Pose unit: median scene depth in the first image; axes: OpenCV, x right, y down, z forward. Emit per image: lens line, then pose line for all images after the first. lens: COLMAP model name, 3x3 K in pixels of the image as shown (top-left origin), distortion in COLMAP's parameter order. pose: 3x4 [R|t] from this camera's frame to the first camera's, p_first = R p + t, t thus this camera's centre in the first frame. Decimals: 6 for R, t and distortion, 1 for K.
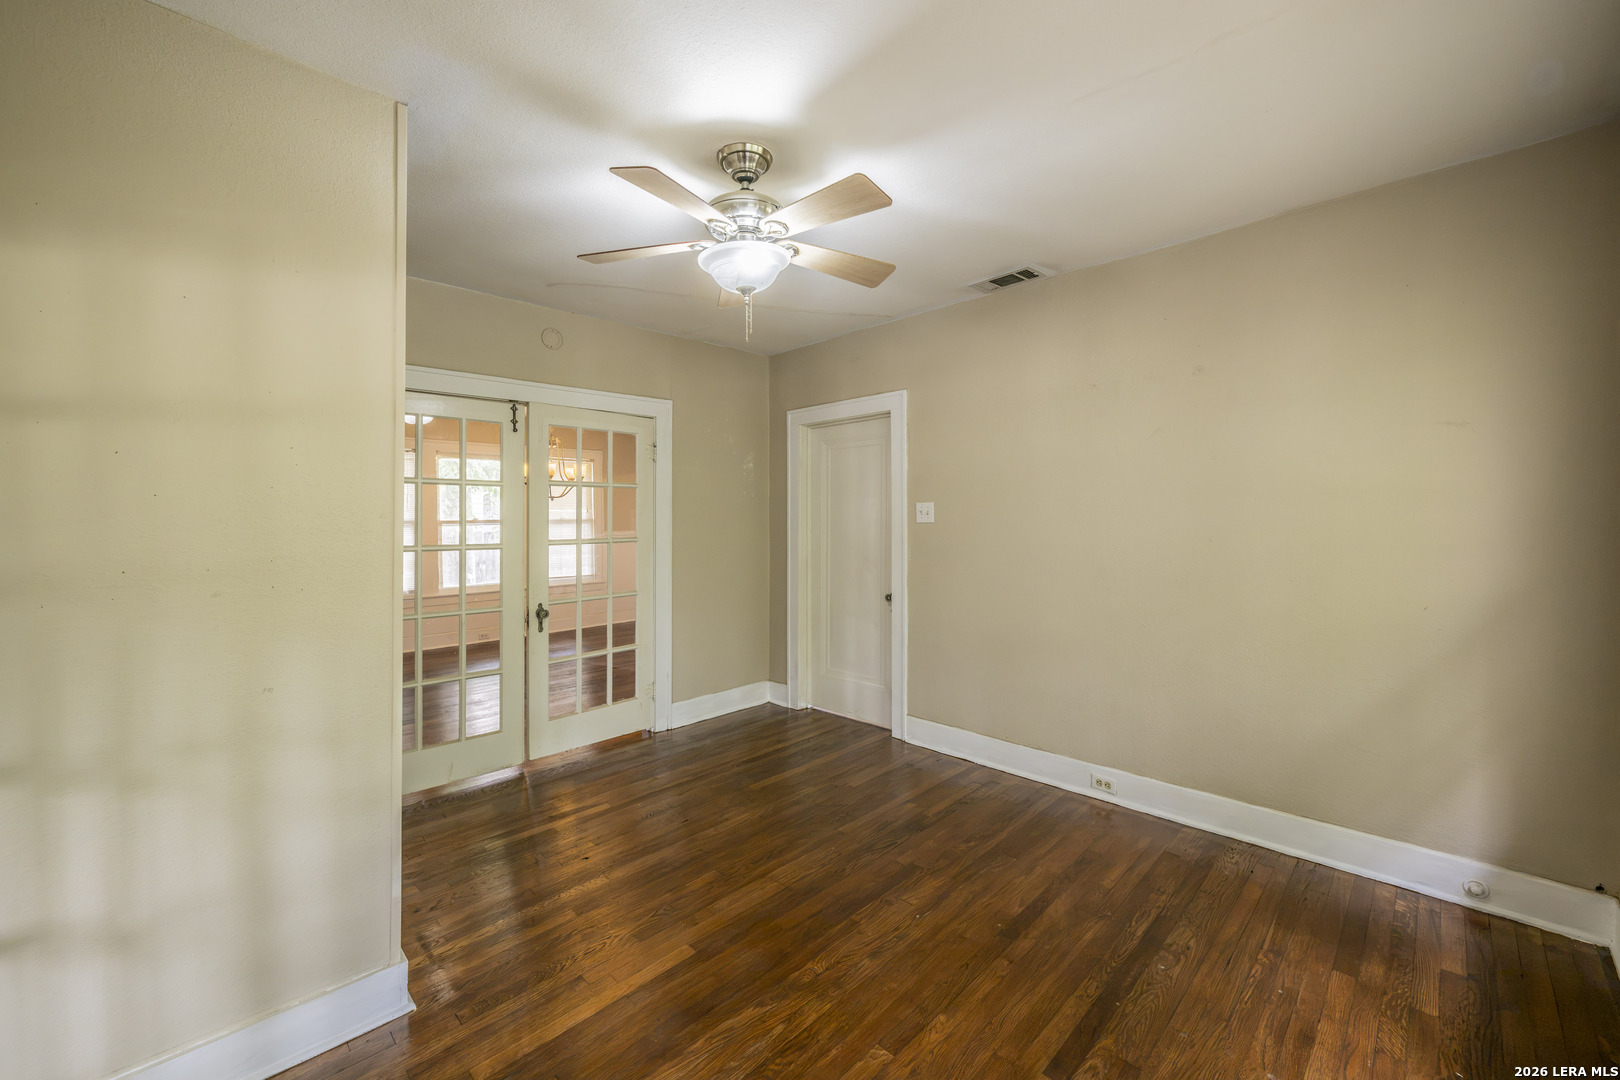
lens RADIAL K [[645.6, 0, 803.9], [0, 645.6, 526.3], [0, 0, 1]] dist [-0.002323, -0.000130]
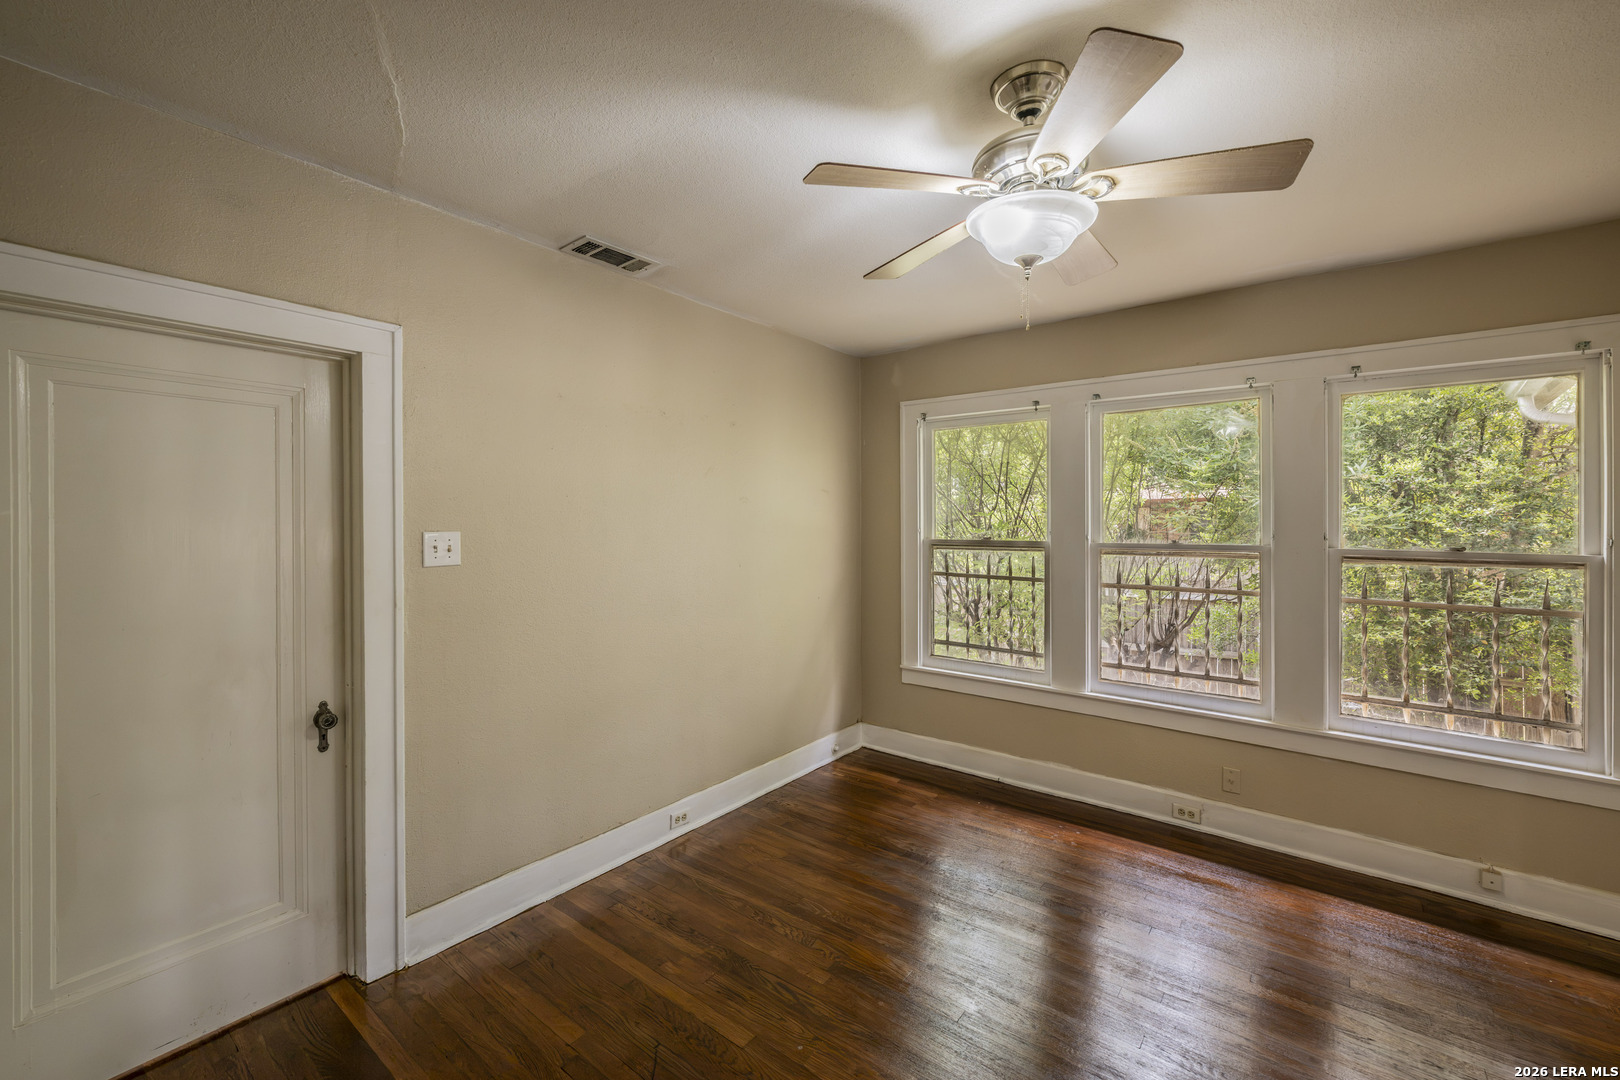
lens RADIAL K [[645.6, 0, 802.4], [0, 645.6, 536.6], [0, 0, 1]] dist [-0.002323, -0.000130]
pose [[-0.115465, -0.004130, 0.993303, -0.537492], [0.021470, 0.999747, 0.006652, -0.035935], [-0.993079, 0.022094, -0.115347, 0.917069]]
